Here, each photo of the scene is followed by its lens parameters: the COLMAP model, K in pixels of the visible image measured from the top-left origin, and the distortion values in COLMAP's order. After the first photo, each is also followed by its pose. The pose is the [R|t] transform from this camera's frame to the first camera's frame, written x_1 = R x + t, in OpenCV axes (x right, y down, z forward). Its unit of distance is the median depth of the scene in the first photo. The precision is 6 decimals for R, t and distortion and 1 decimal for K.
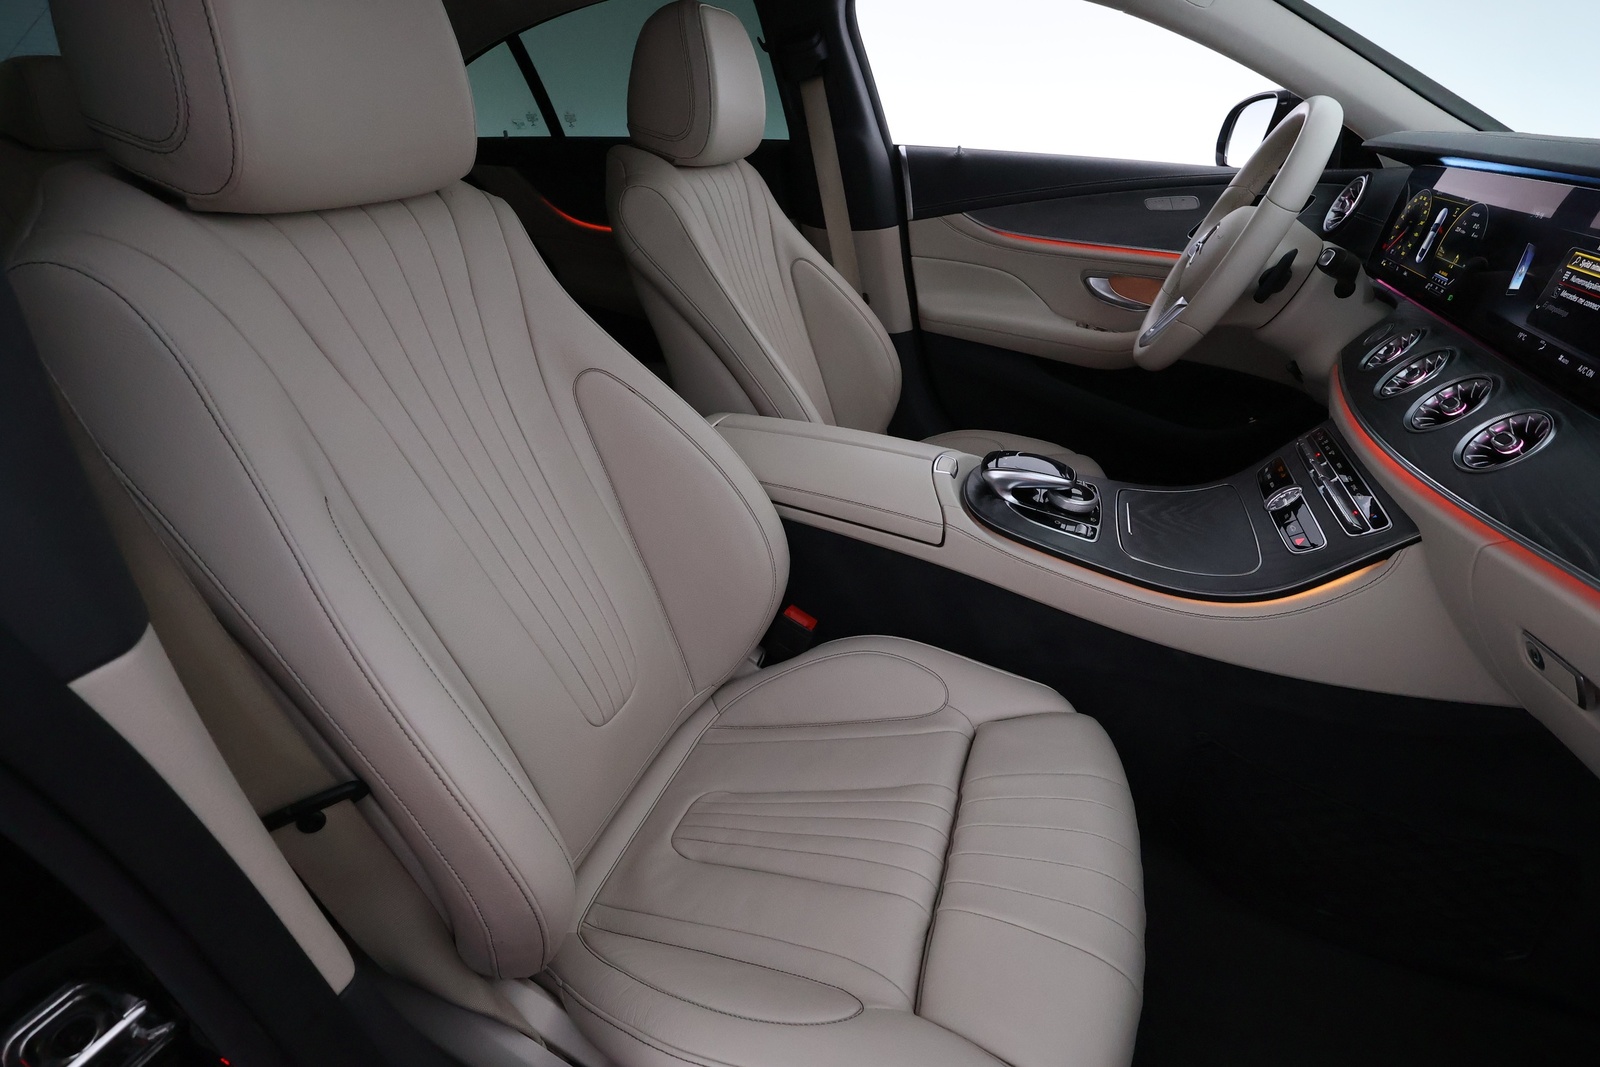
lens RADIAL K [[742.9, 0, 800.0], [0, 742.9, 533.5], [0, 0, 1]] dist [0.002124, 0.000949]
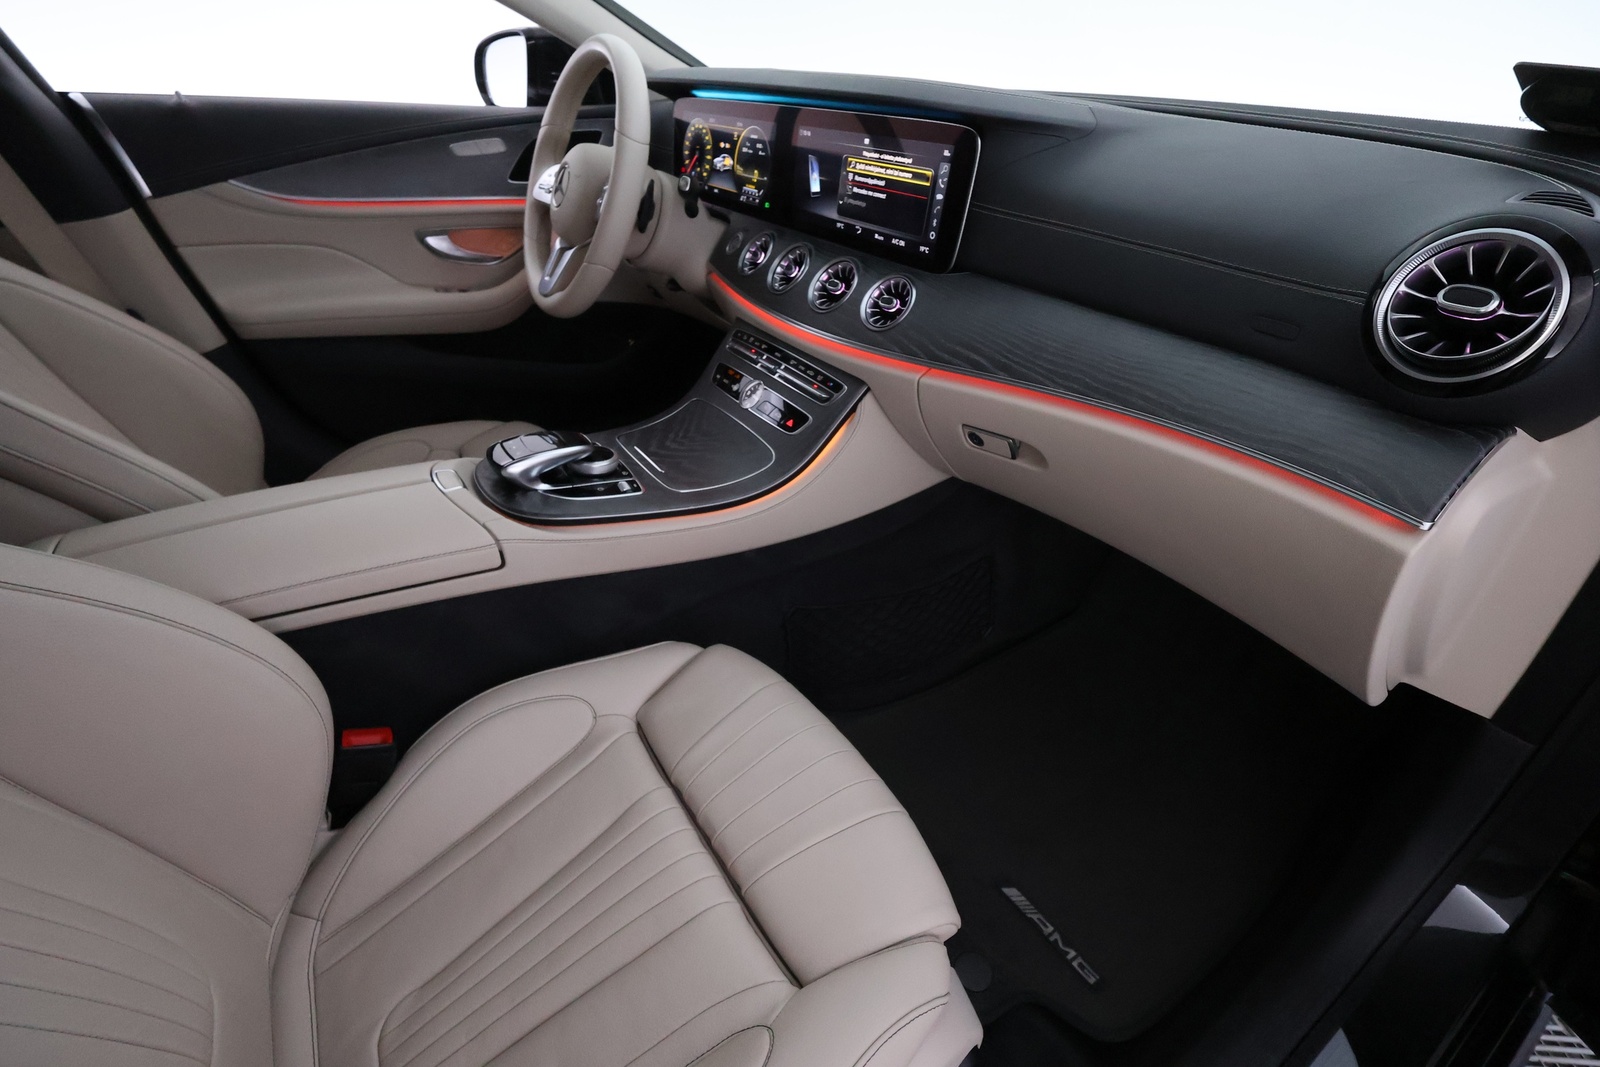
lens RADIAL K [[747.6, 0, 800.0], [0, 747.6, 533.5], [0, 0, 1]] dist [0.000574, 0.000871]
pose [[0.604077, -0.424300, 0.674581, -0.169070], [0.385854, 0.896367, 0.218273, -0.072938], [-0.697285, 0.128436, 0.705193, 0.143040]]
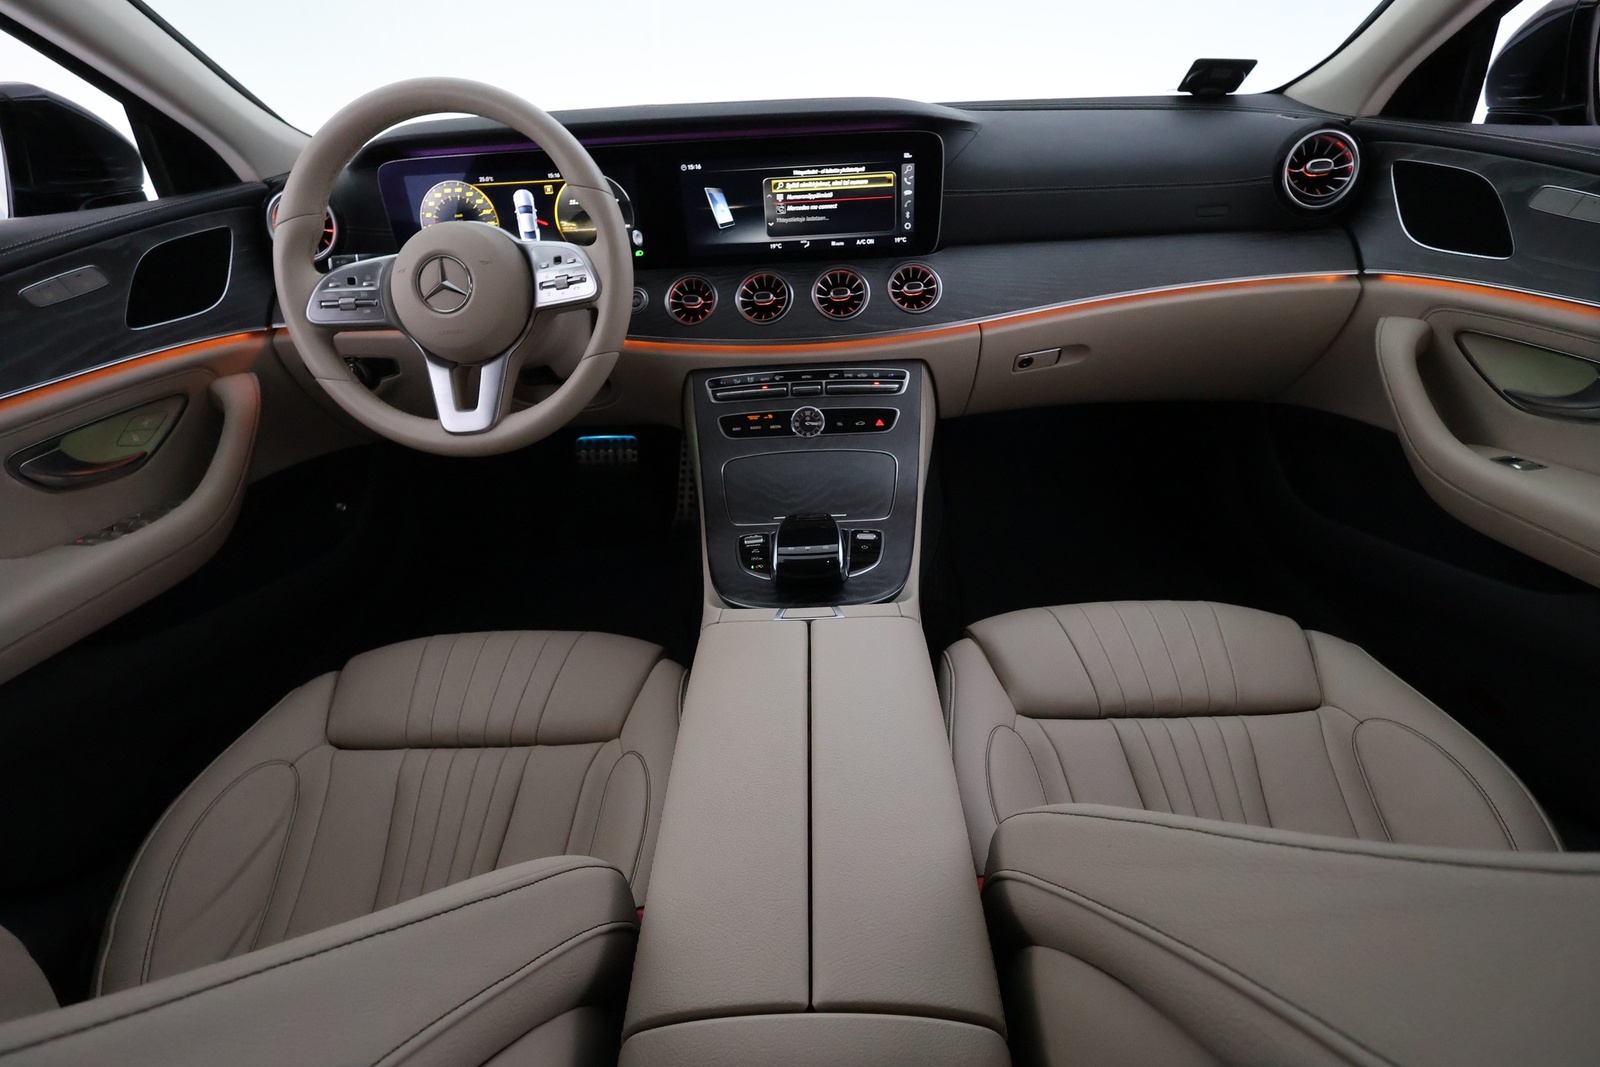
lens RADIAL K [[742.9, 0, 800.0], [0, 742.9, 533.5], [0, 0, 1]] dist [0.002124, 0.000949]
pose [[-0.333911, -0.475523, 0.813868, -0.325434], [0.506684, 0.637527, 0.580371, -0.560760], [-0.794842, 0.606167, 0.028063, 1.002122]]
